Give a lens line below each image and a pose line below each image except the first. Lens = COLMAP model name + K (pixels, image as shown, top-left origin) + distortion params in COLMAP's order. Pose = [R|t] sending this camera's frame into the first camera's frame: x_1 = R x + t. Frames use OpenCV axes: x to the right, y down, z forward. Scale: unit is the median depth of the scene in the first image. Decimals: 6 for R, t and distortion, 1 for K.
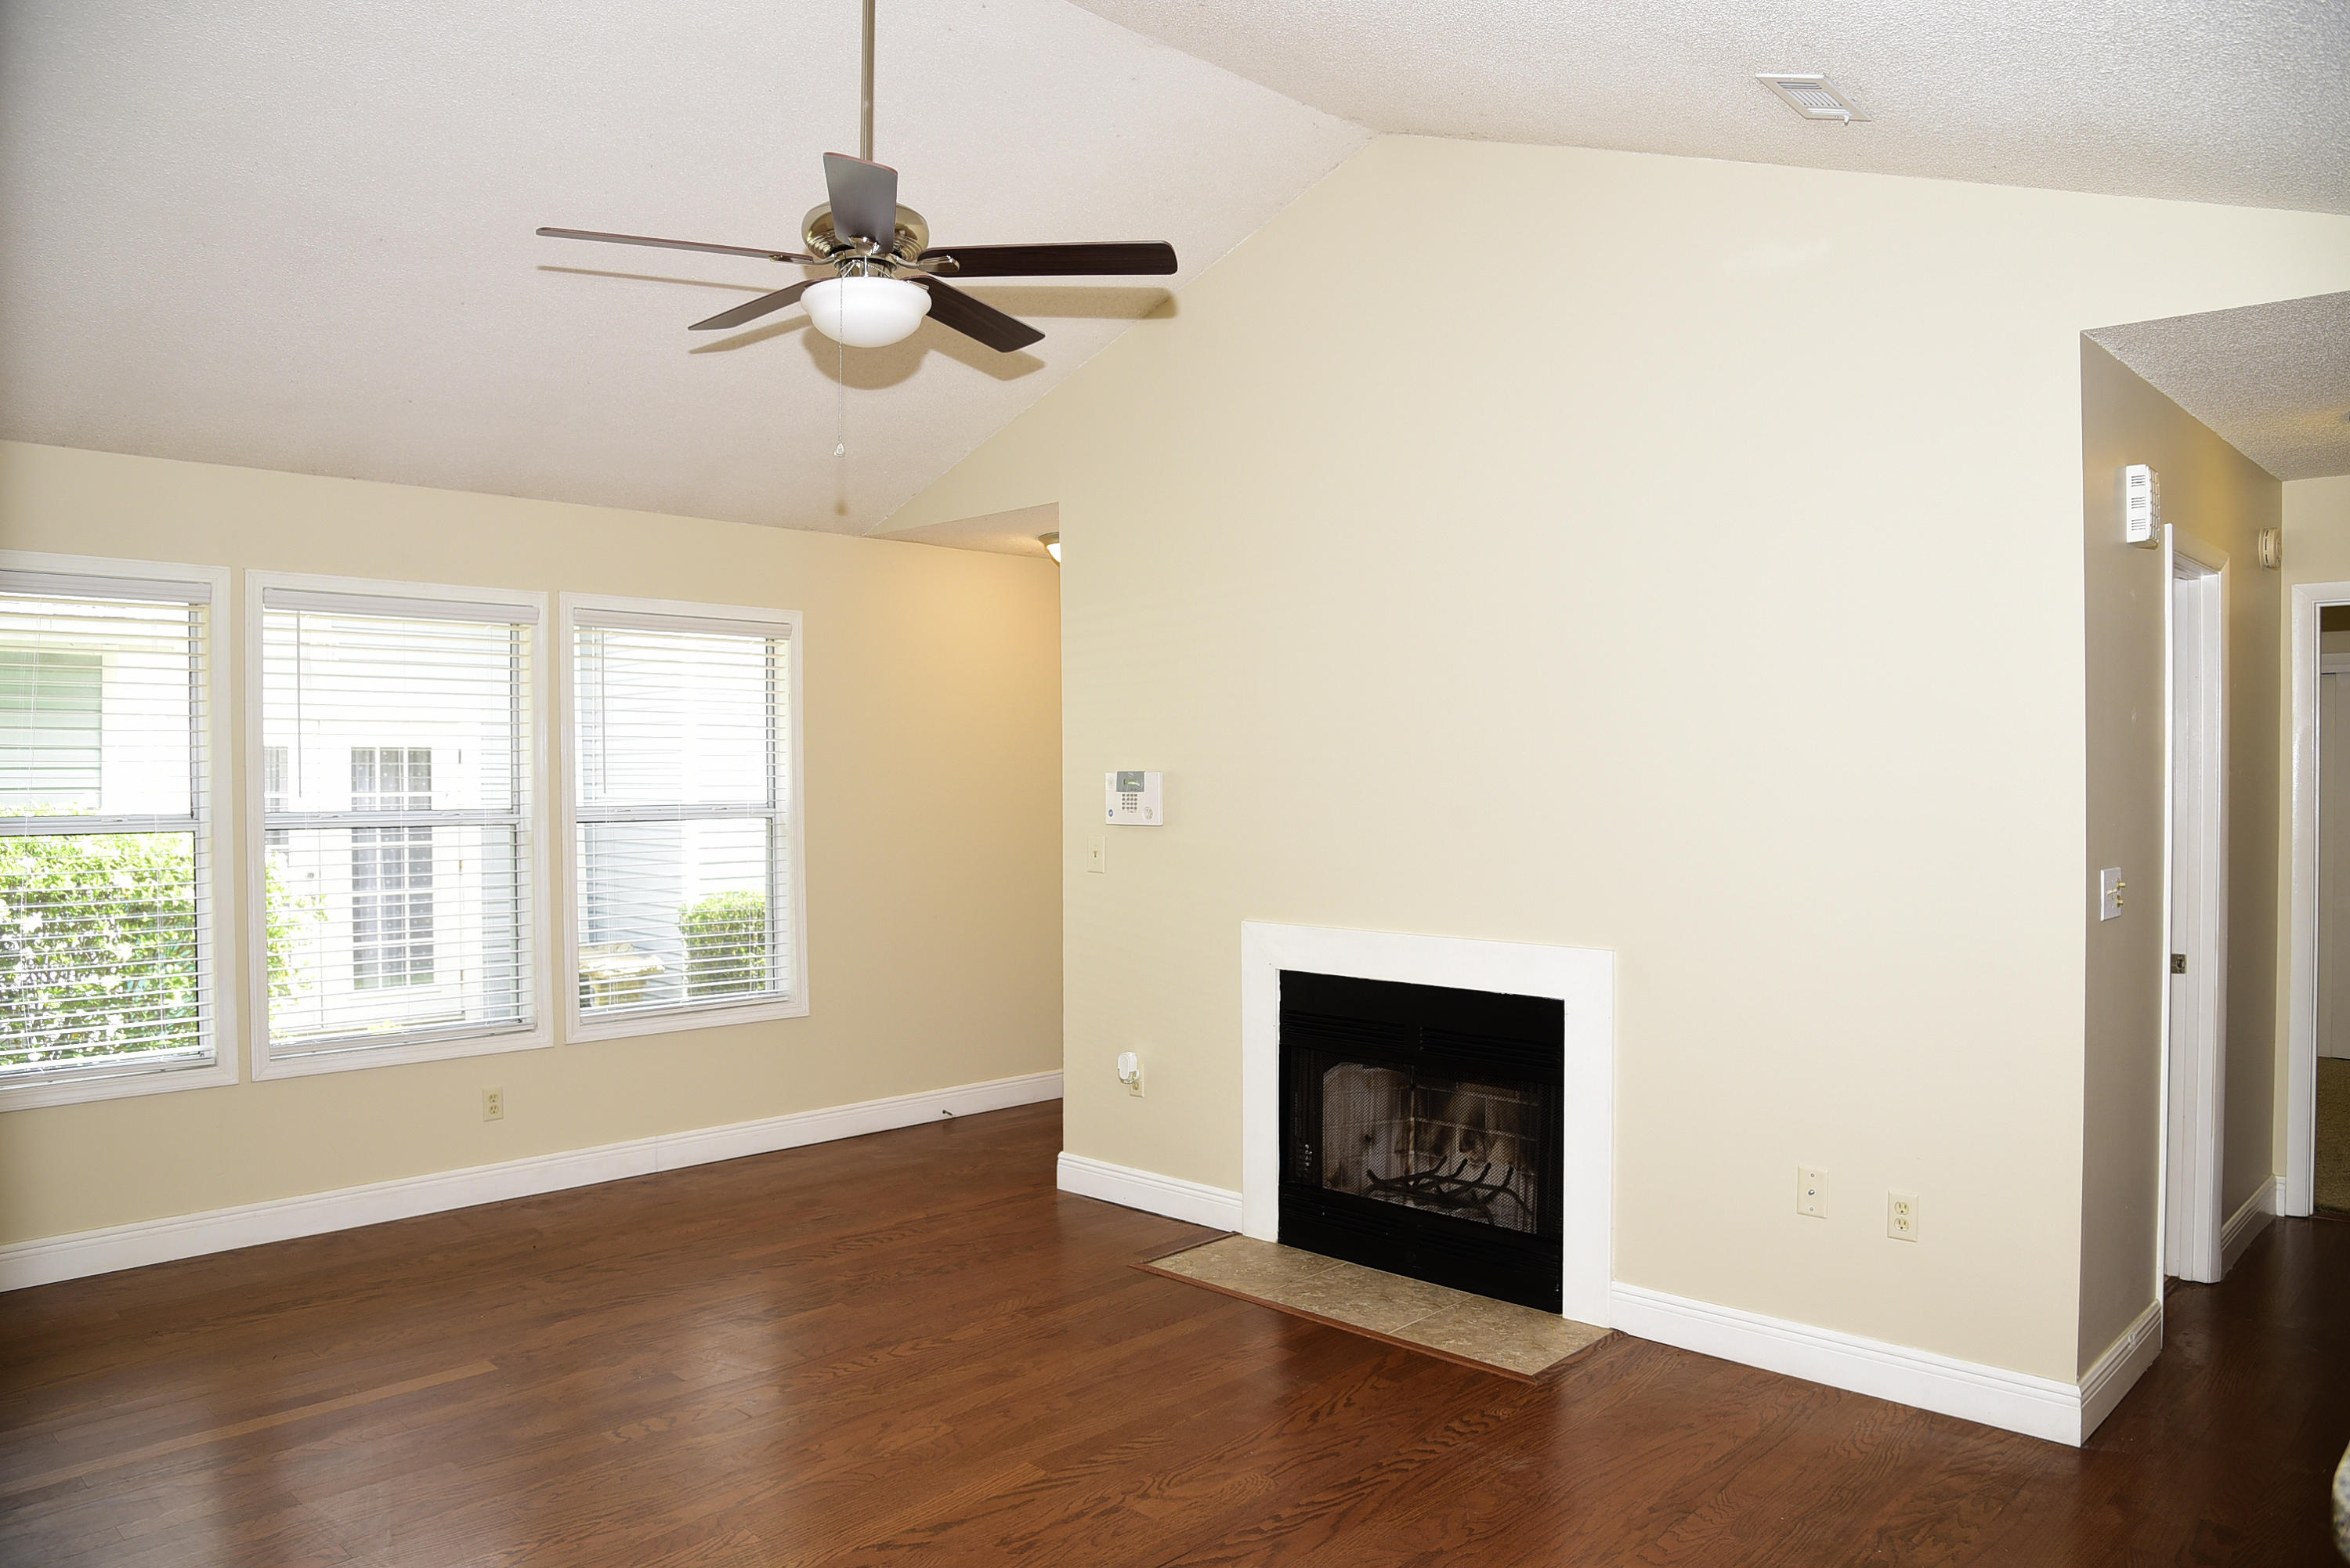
lens RADIAL K [[1593.9, 0, 1175.0], [0, 1593.9, 784.0], [0, 0, 1]] dist [-0.127905, 0.078058]
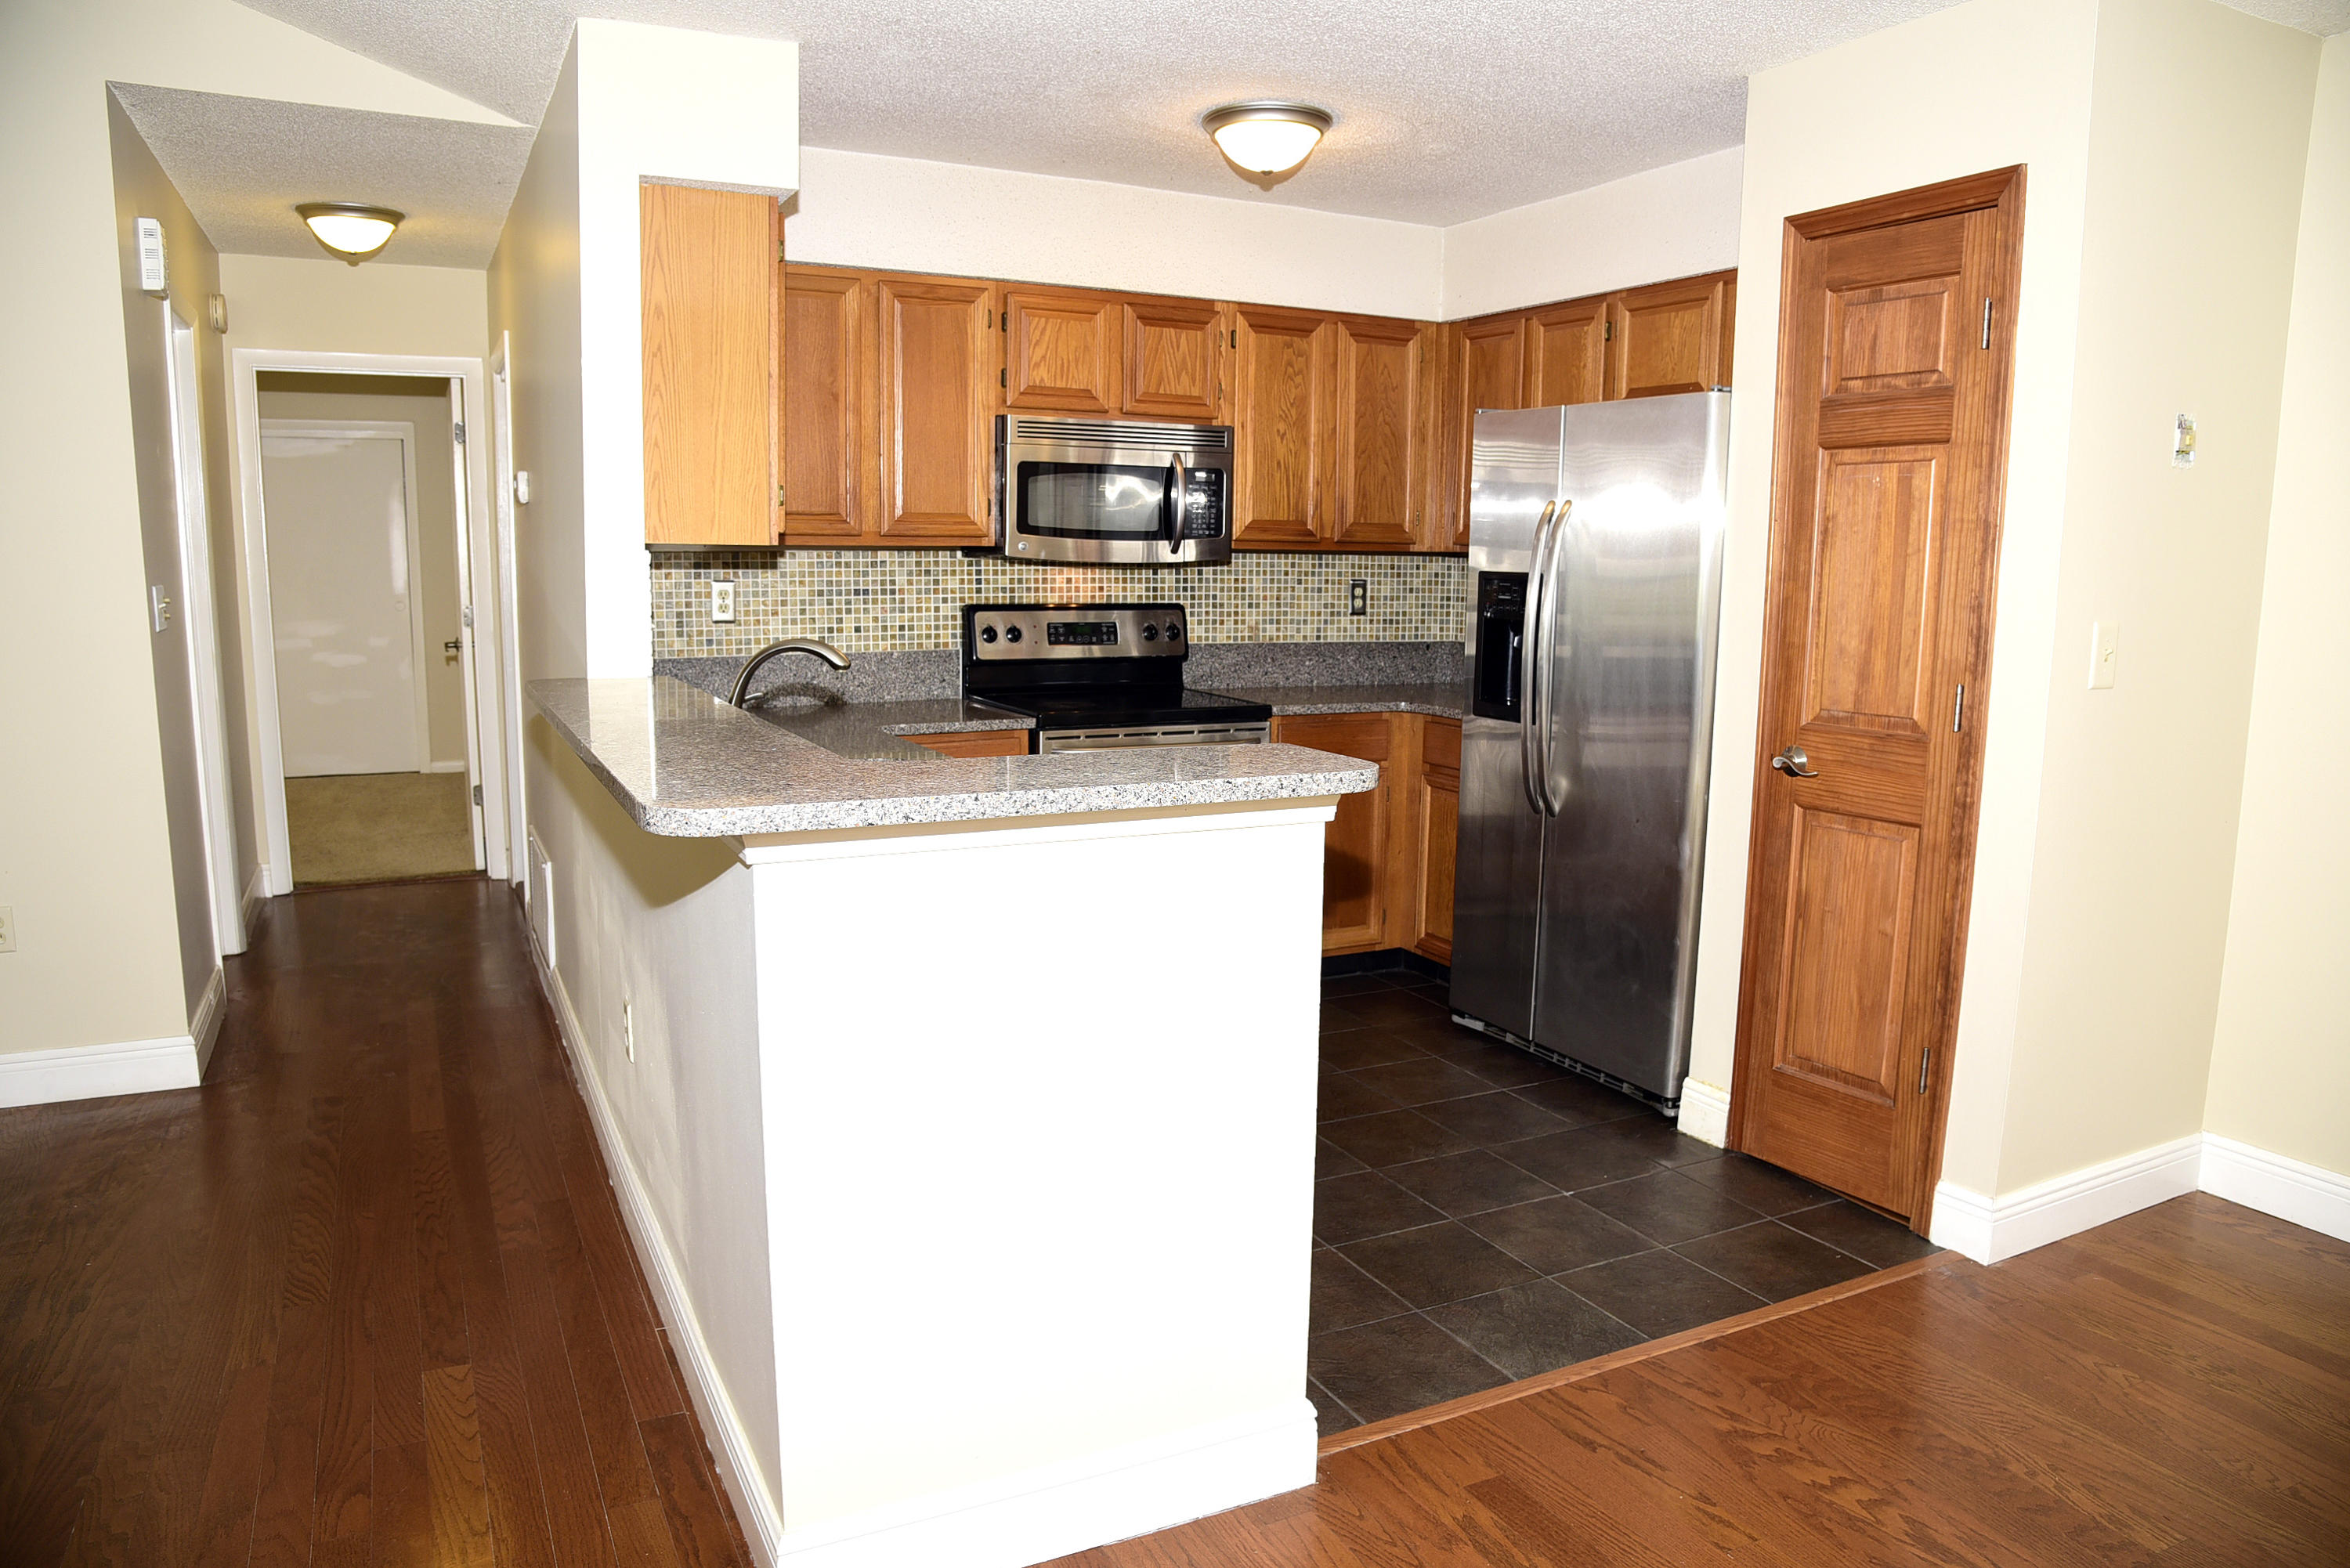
lens RADIAL K [[1593.9, 0, 1175.0], [0, 1593.9, 784.0], [0, 0, 1]] dist [-0.127905, 0.078058]
pose [[0.332804, -0.132419, 0.933652, -0.188375], [-0.008679, 0.989619, 0.143451, 0.028787], [-0.942956, -0.055844, 0.328200, -0.065563]]
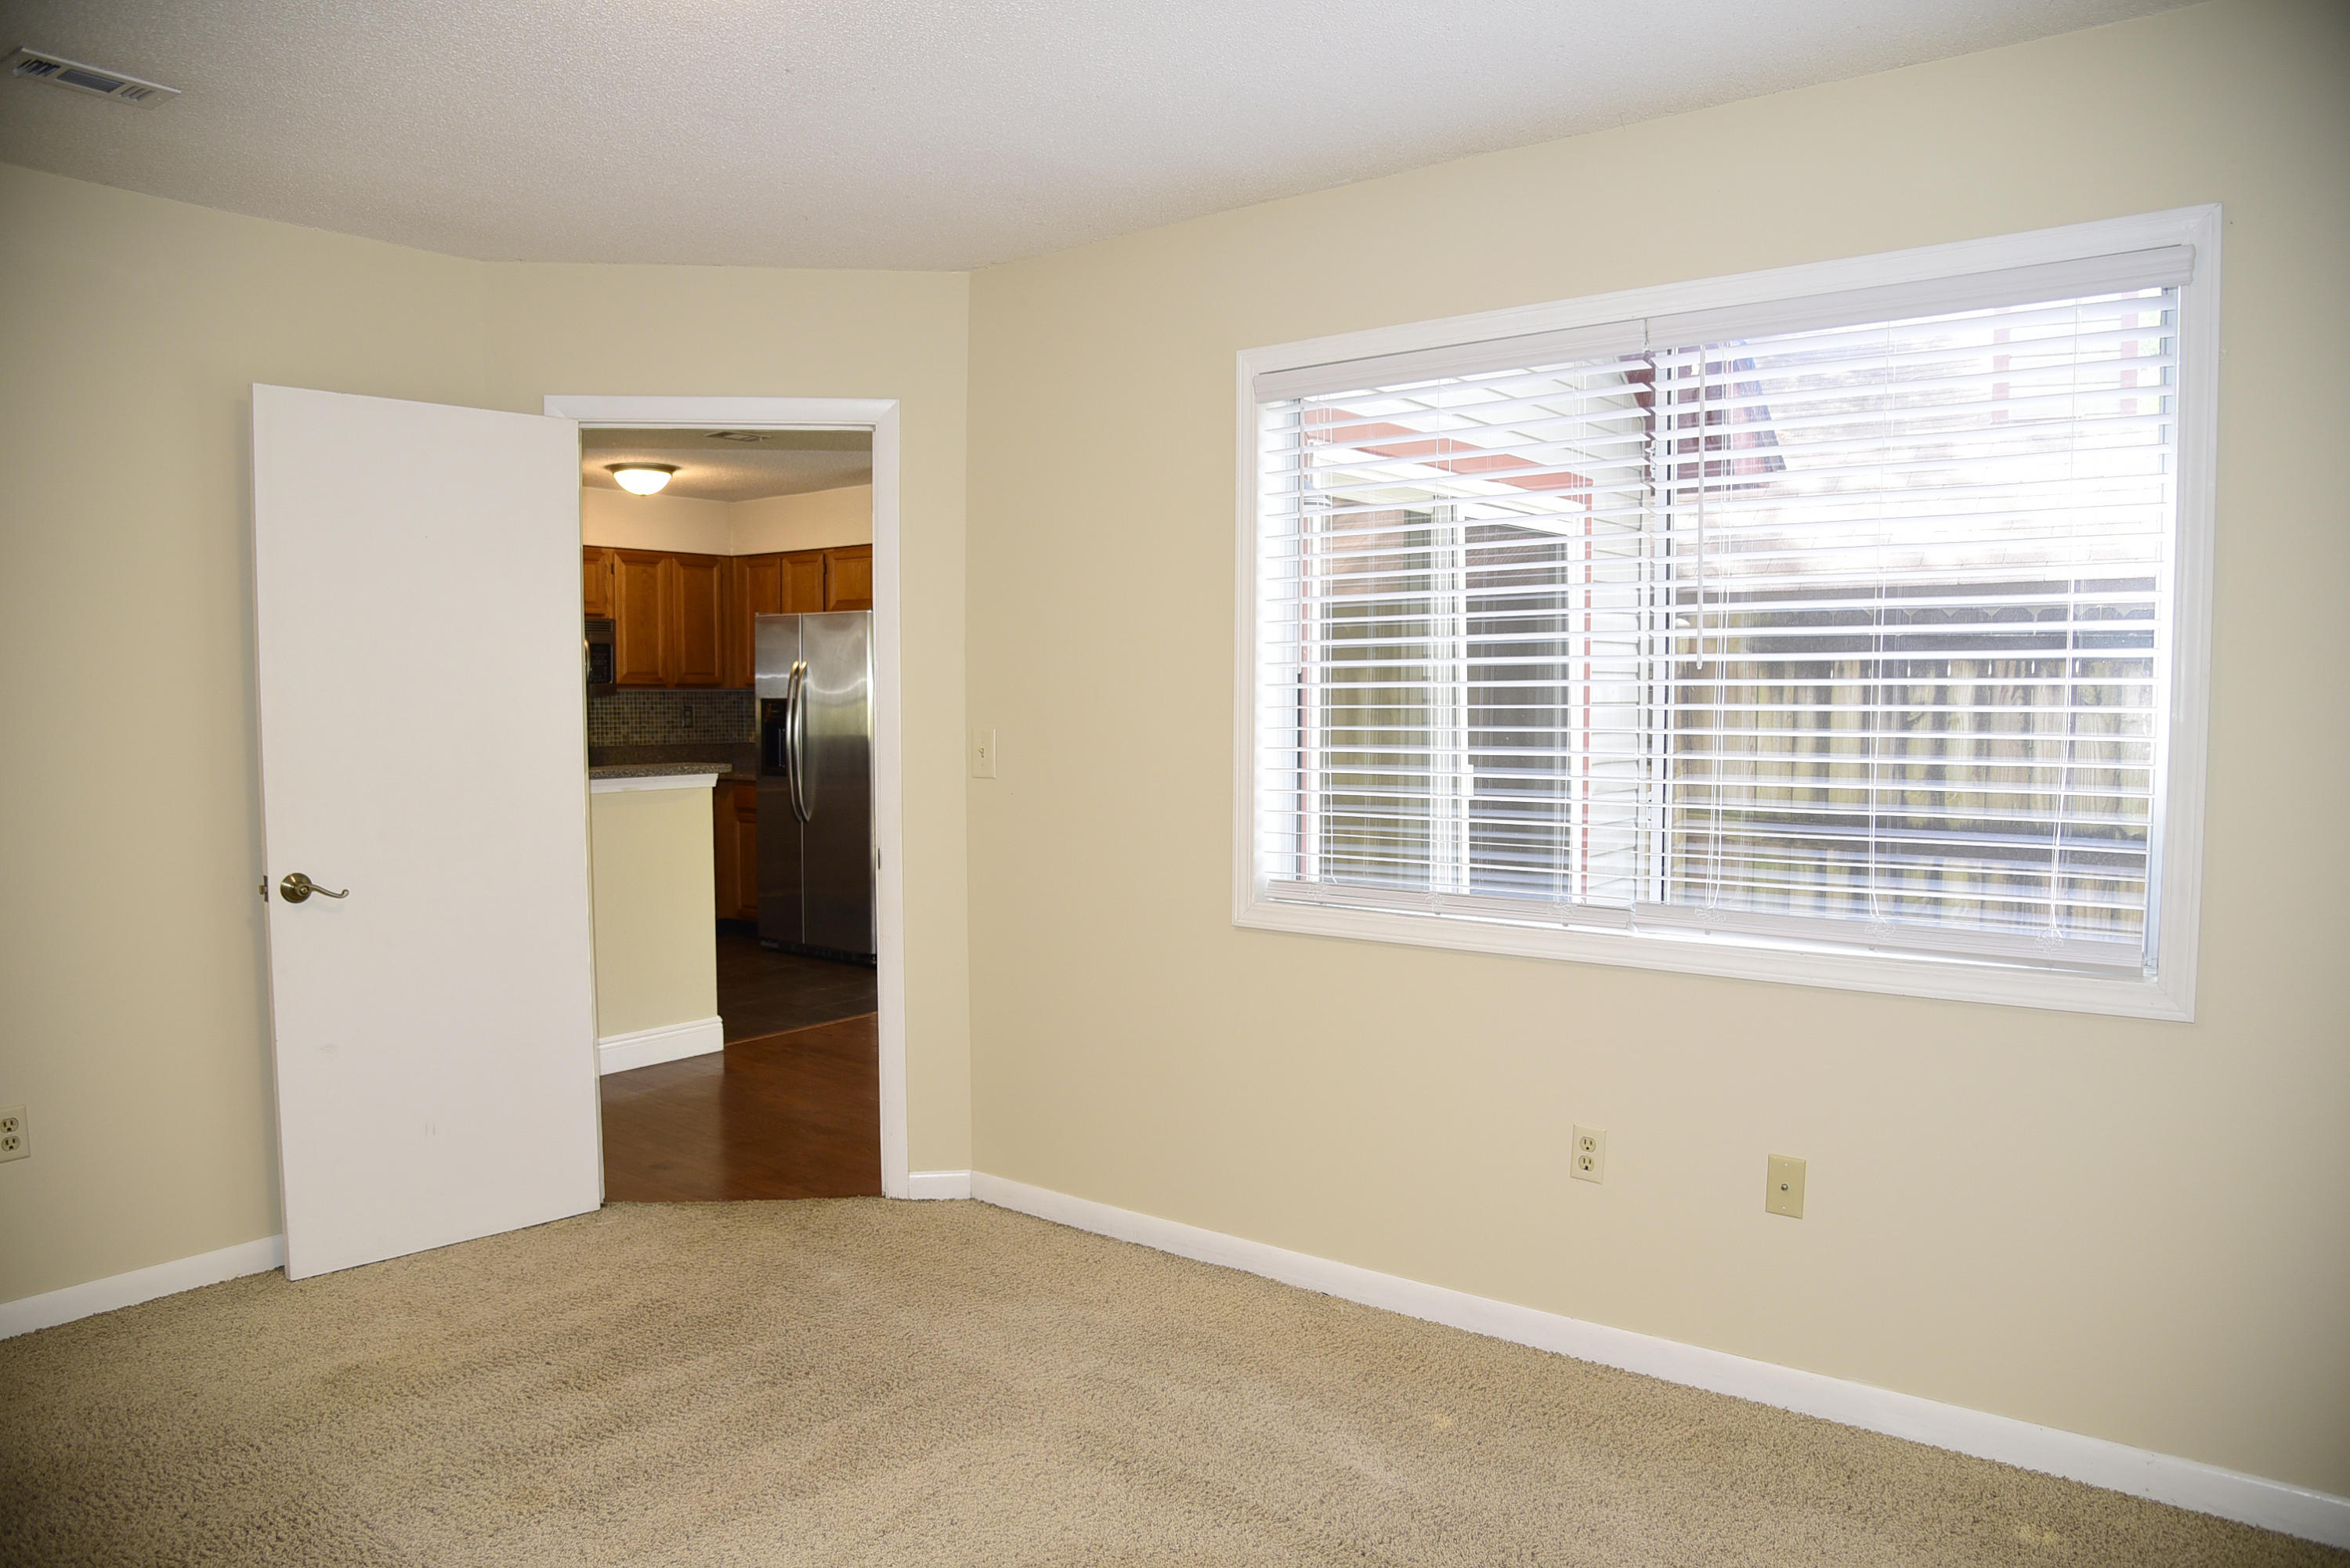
lens RADIAL K [[1593.9, 0, 1175.0], [0, 1593.9, 784.0], [0, 0, 1]] dist [-0.127905, 0.078058]
pose [[-0.108660, -0.060677, 0.992225, -1.162758], [0.006307, 0.998073, 0.061725, 0.026268], [-0.994059, 0.012965, -0.108068, -0.205428]]
